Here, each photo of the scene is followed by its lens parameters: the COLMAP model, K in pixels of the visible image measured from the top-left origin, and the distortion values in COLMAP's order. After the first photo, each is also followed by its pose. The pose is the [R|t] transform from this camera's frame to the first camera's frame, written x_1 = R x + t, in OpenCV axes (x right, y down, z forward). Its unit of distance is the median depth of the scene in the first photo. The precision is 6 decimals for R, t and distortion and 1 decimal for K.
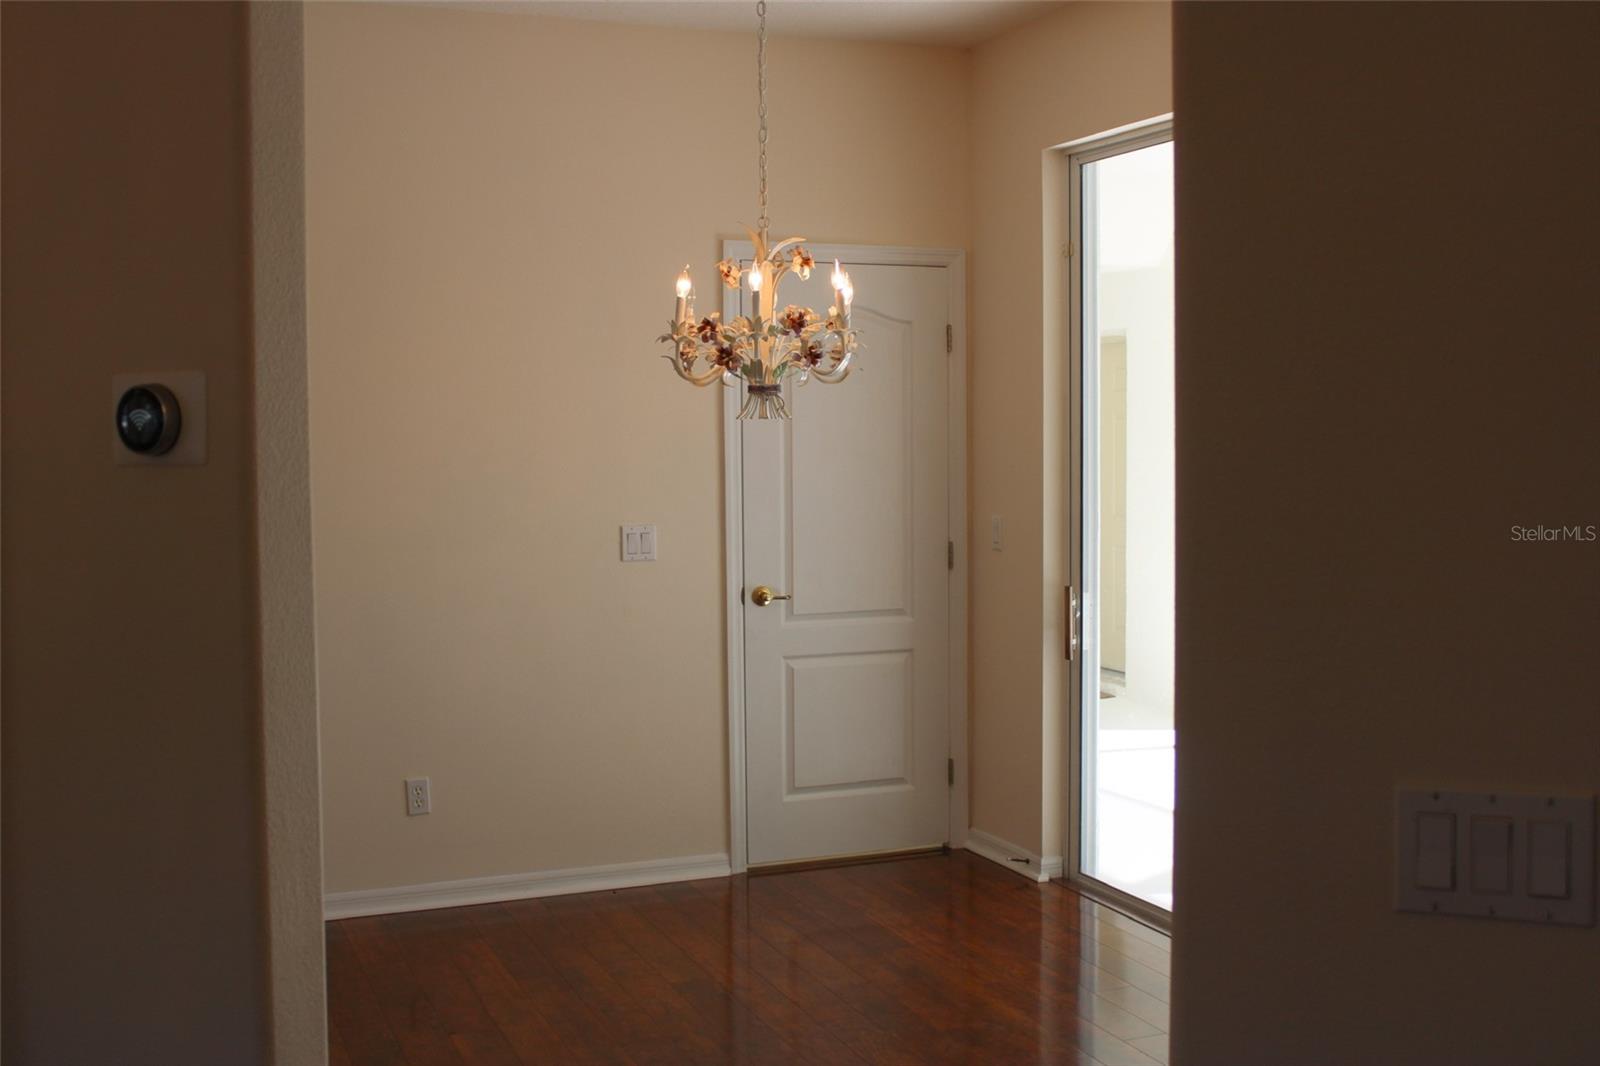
lens RADIAL K [[1746.1, 0, 811.6], [0, 1746.1, 519.4], [0, 0, 1]] dist [-0.087560, 0.000000]
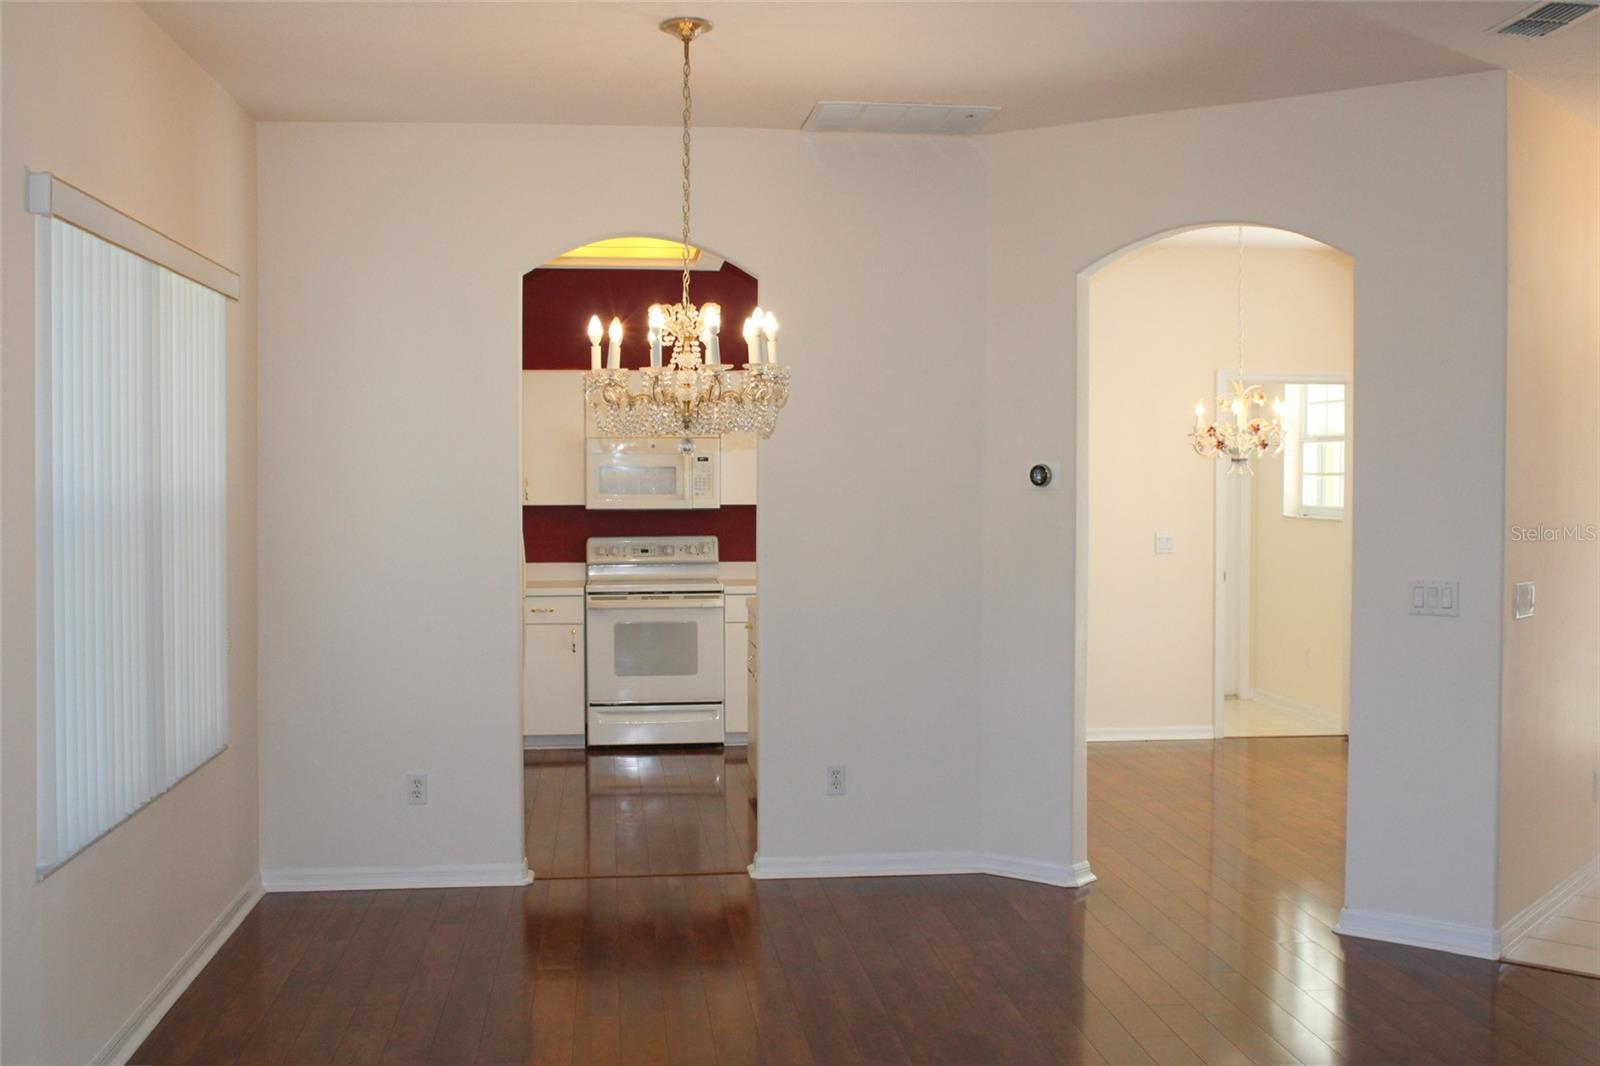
lens RADIAL K [[1746.1, 0, 806.7], [0, 1746.1, 521.8], [0, 0, 1]] dist [-0.087560, 0.000000]
pose [[0.963202, 0.016629, -0.268265, 0.029440], [-0.023005, 0.999522, -0.020641, 0.047135], [0.267793, 0.026053, 0.963124, -1.019958]]
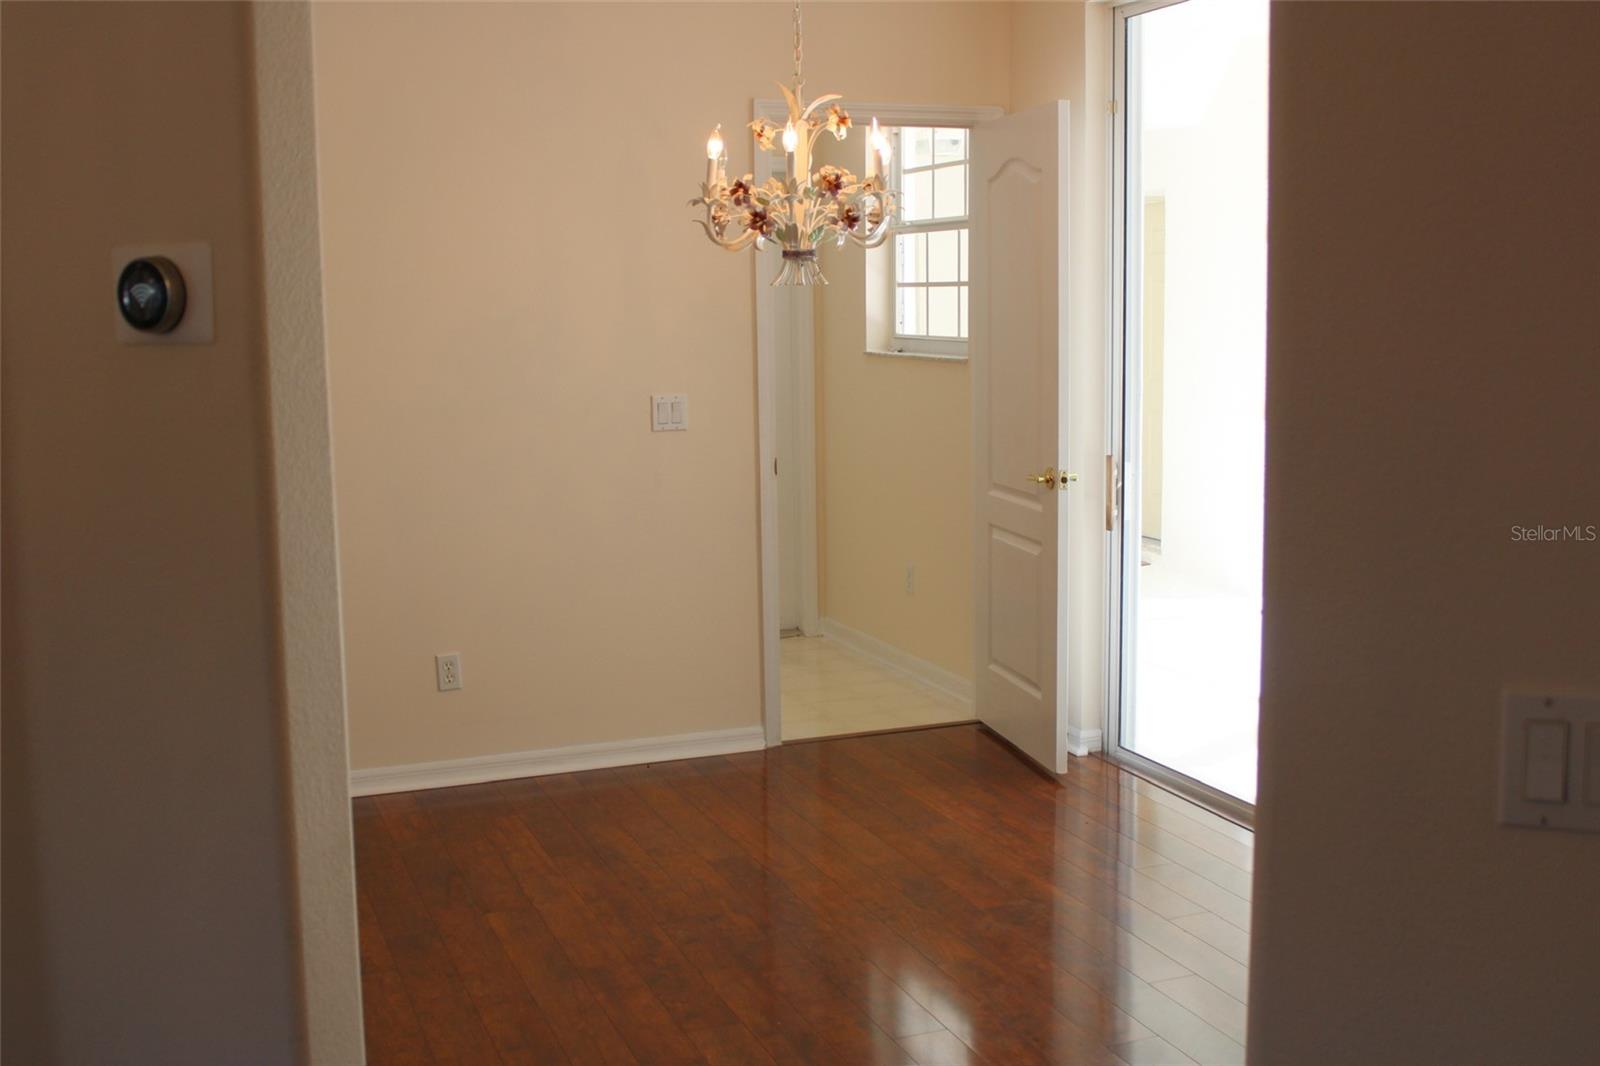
lens RADIAL K [[1746.1, 0, 808.1], [0, 1746.1, 523.6], [0, 0, 1]] dist [-0.087560, 0.000000]
pose [[0.999838, -0.003414, -0.017695, -0.005622], [0.004820, 0.996780, 0.080036, -0.003368], [0.017364, -0.080108, 0.996635, 0.029618]]
